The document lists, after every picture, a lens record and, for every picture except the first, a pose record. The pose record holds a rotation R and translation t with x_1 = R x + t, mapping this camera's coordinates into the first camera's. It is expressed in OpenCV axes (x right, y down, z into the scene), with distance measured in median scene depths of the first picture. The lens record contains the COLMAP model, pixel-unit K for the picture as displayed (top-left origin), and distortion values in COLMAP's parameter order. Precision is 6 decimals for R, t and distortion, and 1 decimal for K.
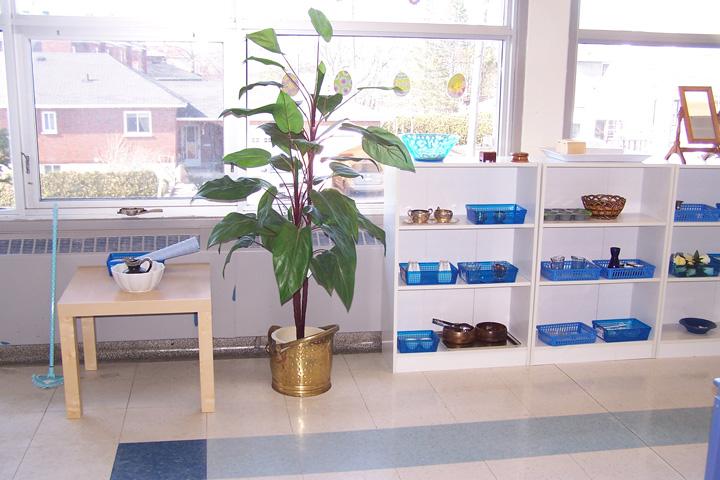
lens RADIAL K [[818.2, 0, 360.4], [0, 818.2, 240.4], [0, 0, 1]] dist [-0.075665, 0.000000]
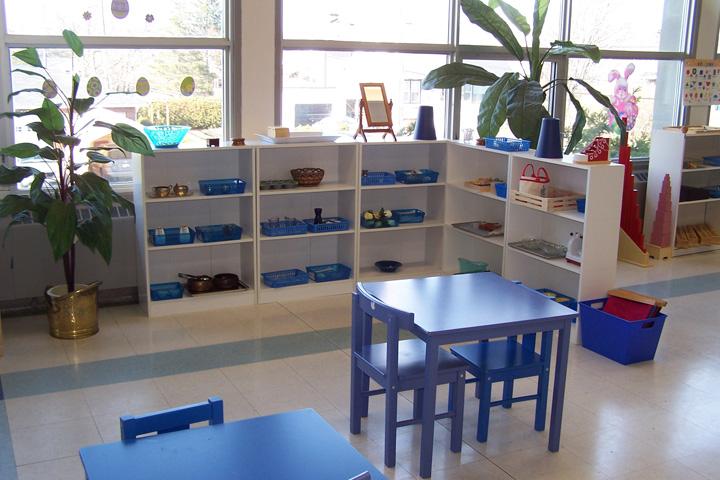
lens RADIAL K [[818.2, 0, 332.6], [0, 818.2, 223.9], [0, 0, 1]] dist [-0.075665, 0.000000]
pose [[0.965648, -0.059005, 0.253067, 0.004714], [0.058798, 0.998235, 0.008388, 0.025342], [-0.253115, 0.006780, 0.967413, -0.284482]]
